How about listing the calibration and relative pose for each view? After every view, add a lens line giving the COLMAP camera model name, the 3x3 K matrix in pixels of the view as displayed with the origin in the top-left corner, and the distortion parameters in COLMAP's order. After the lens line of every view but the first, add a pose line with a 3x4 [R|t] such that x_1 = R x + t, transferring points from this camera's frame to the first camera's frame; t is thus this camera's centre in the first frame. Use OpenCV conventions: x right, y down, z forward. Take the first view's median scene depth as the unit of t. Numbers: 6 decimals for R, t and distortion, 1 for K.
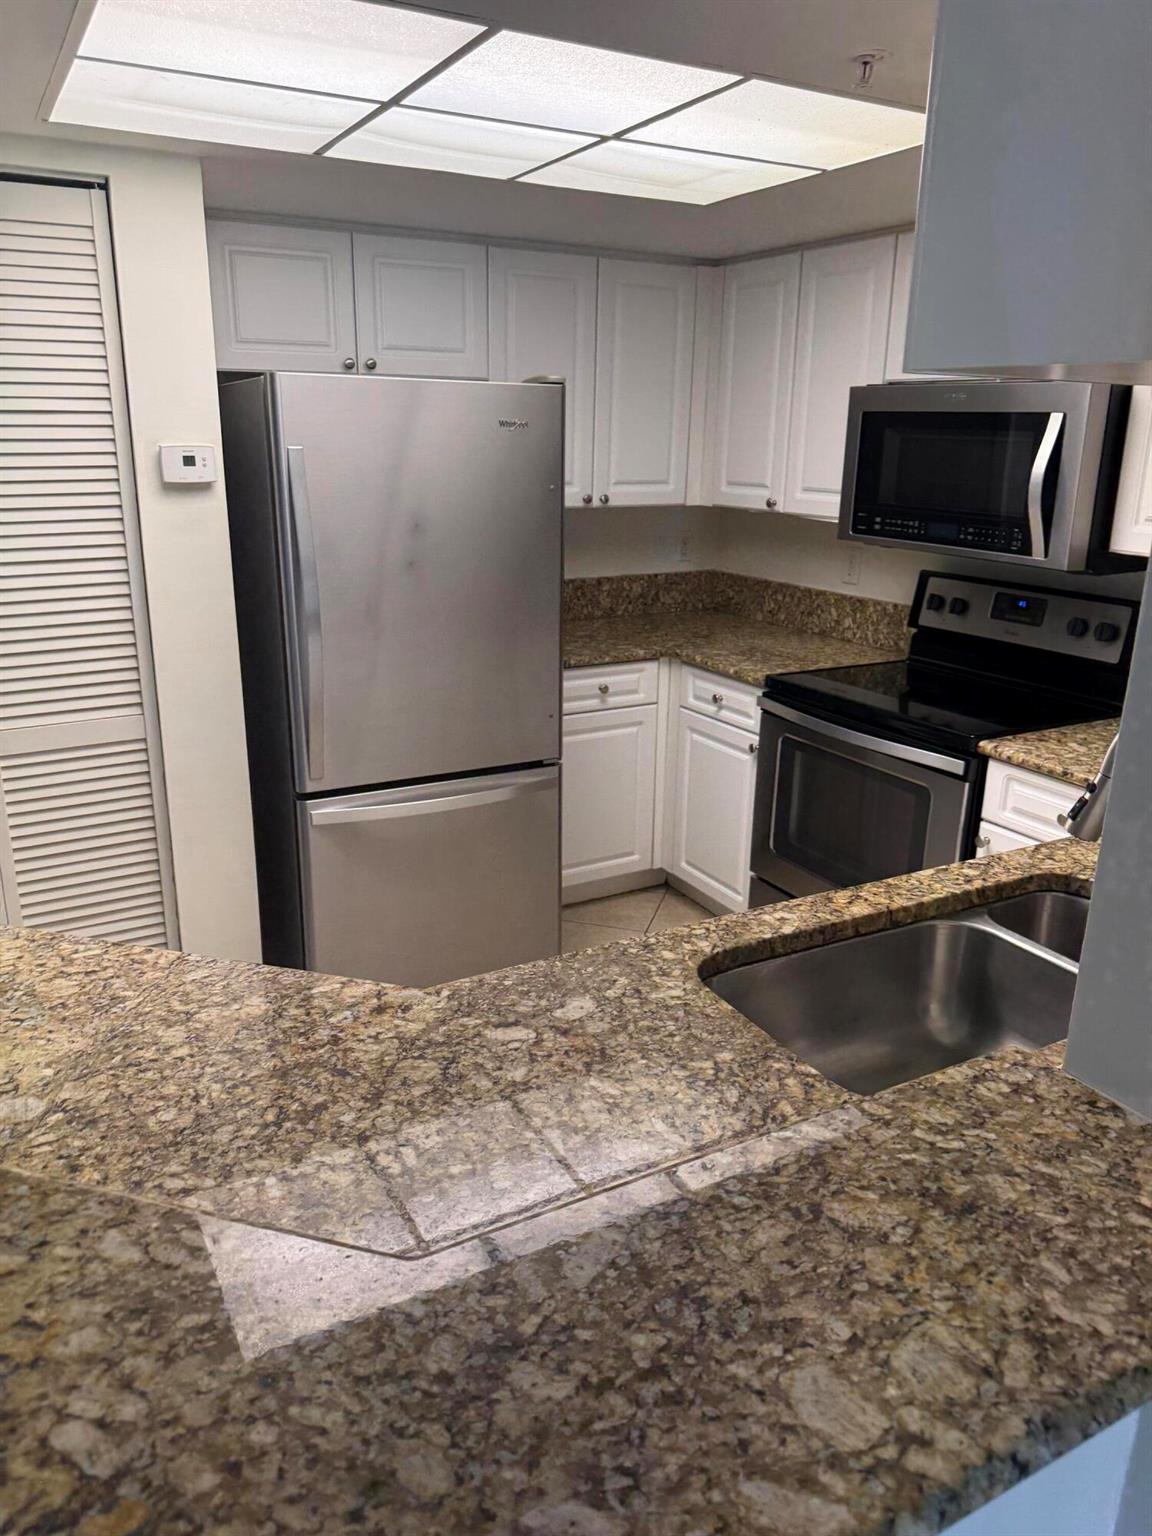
lens RADIAL K [[1101.1, 0, 576.0], [0, 1101.1, 768.0], [0, 0, 1]] dist [0.107348, -0.153704]
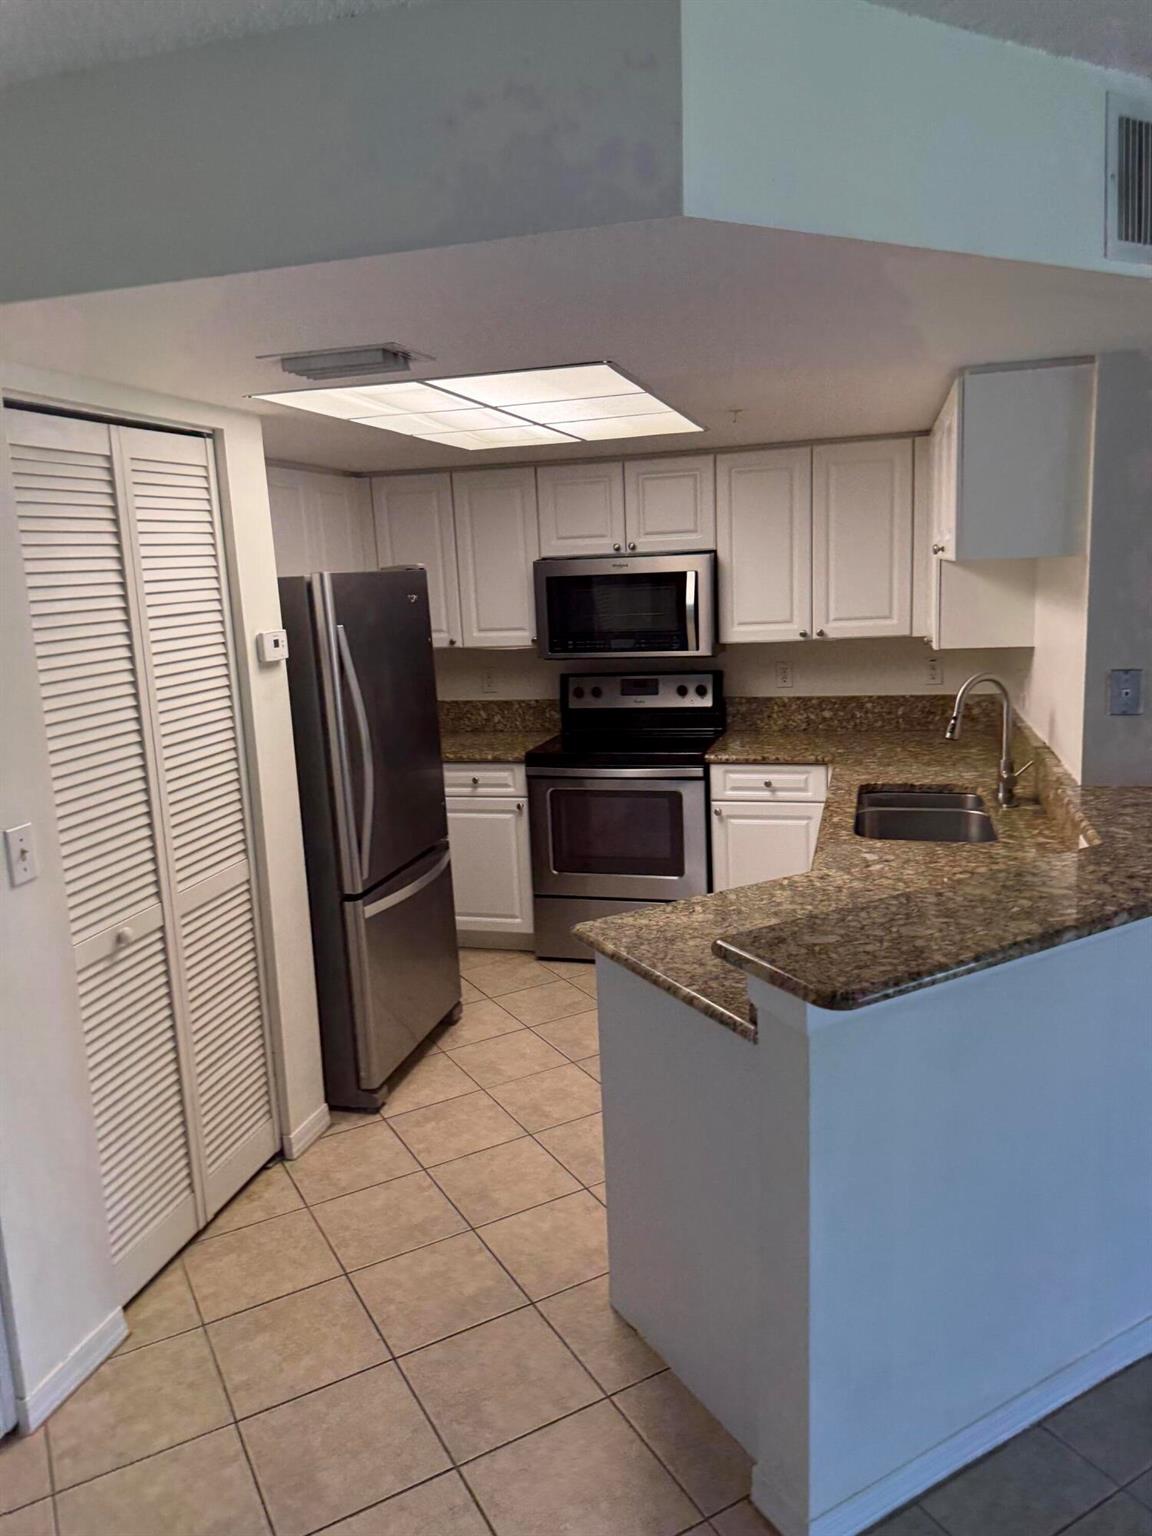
lens RADIAL K [[1101.1, 0, 576.0], [0, 1101.1, 768.0], [0, 0, 1]] dist [0.107348, -0.153704]
pose [[0.693371, -0.178238, 0.698189, -0.961693], [0.264490, 0.964247, -0.016506, -0.029668], [-0.670285, 0.196108, 0.715723, -0.085080]]
